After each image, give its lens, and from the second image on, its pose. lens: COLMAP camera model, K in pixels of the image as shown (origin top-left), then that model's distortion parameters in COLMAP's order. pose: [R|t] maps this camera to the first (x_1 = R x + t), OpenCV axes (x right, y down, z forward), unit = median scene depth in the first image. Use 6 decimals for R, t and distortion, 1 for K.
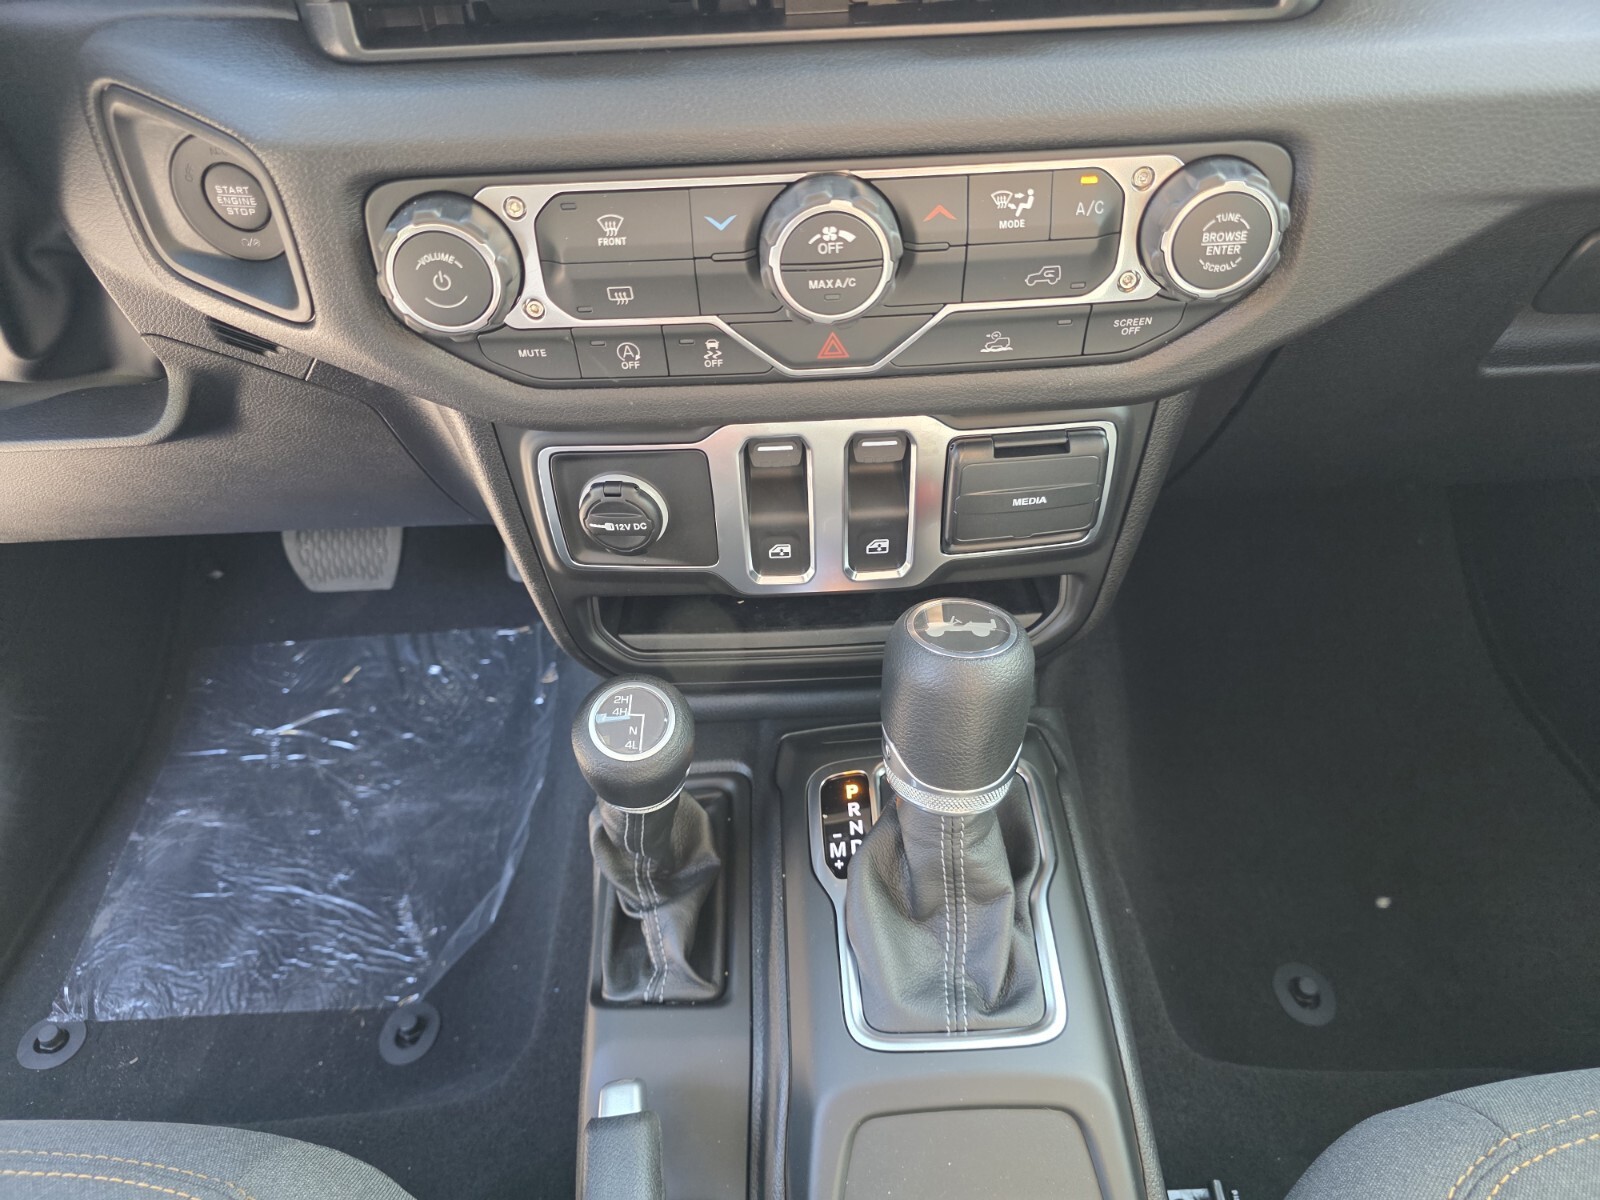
lens RADIAL K [[1095.0, 0, 807.6], [0, 1095.0, 596.6], [0, 0, 1]] dist [0.017726, -0.027566]
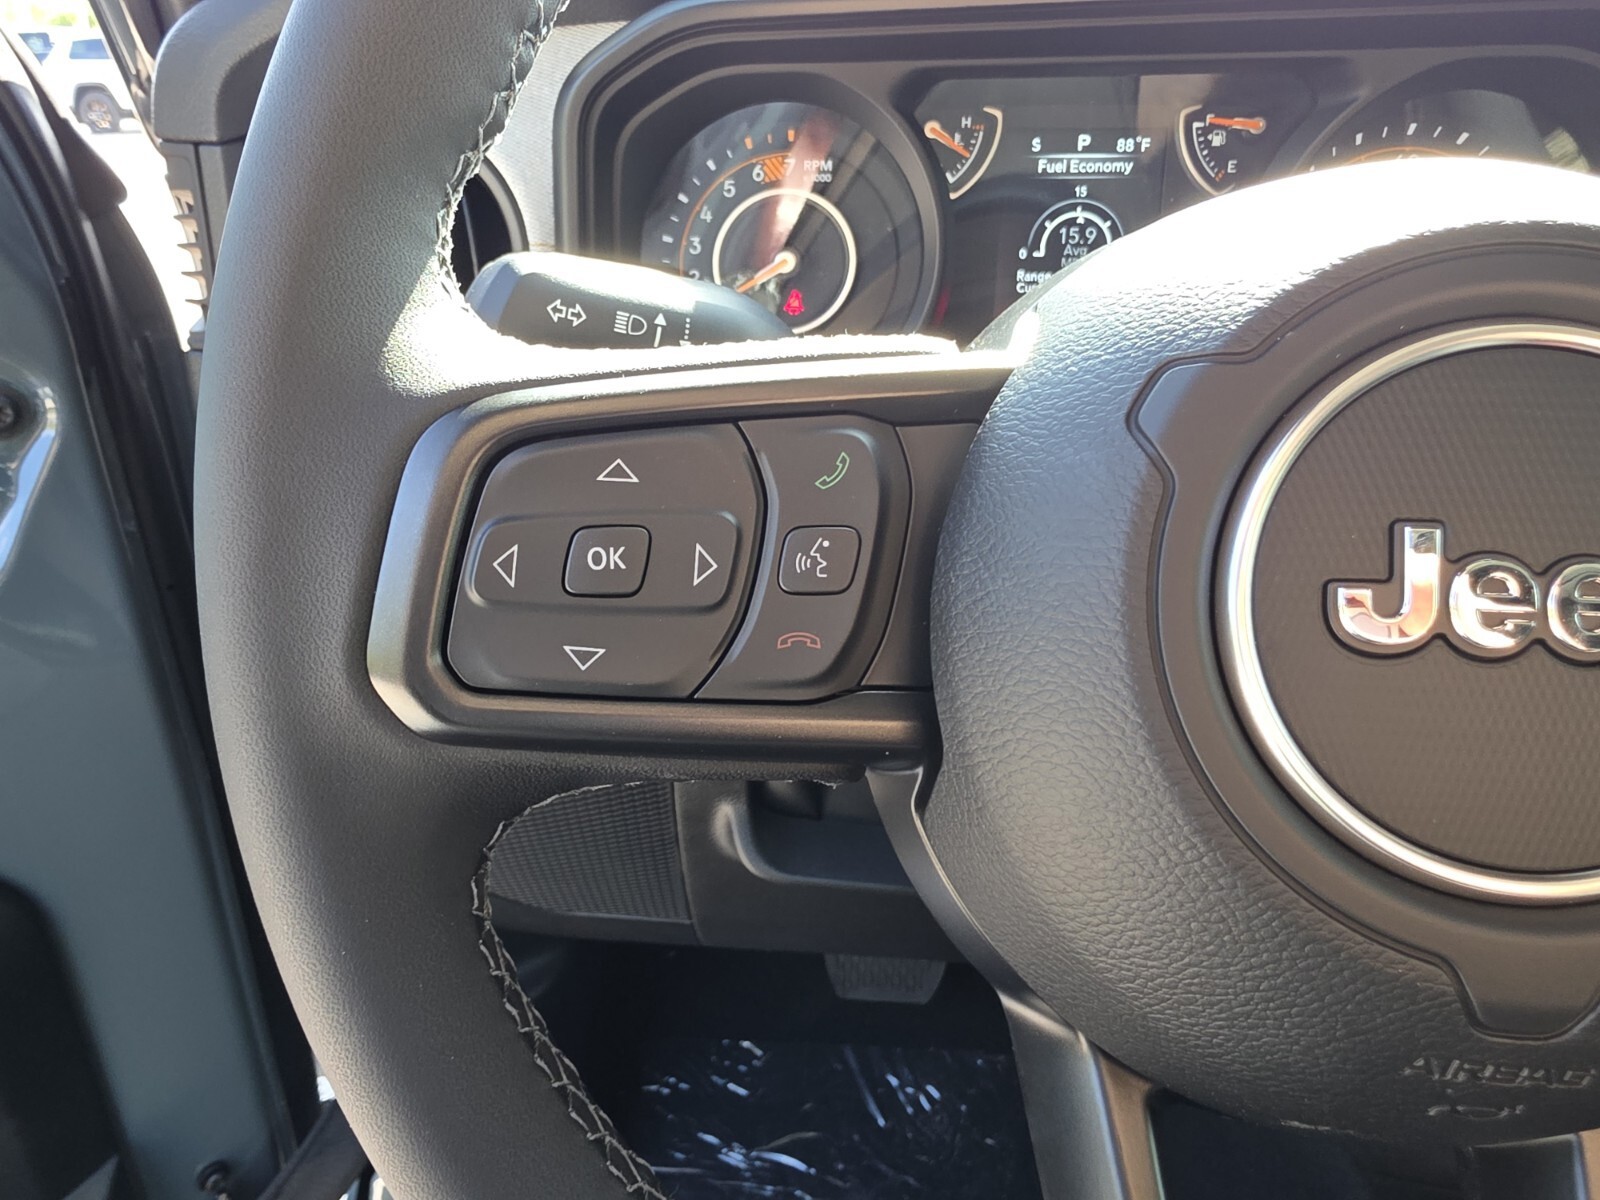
lens RADIAL K [[1101.1, 0, 675.2], [0, 1101.1, 600.8], [0, 0, 1]] dist [0.030067, -0.026123]
pose [[0.992243, 0.070977, -0.102062, -1.094806], [-0.097422, 0.953942, -0.283730, -0.096877], [0.077223, 0.291472, 0.953457, 0.034907]]
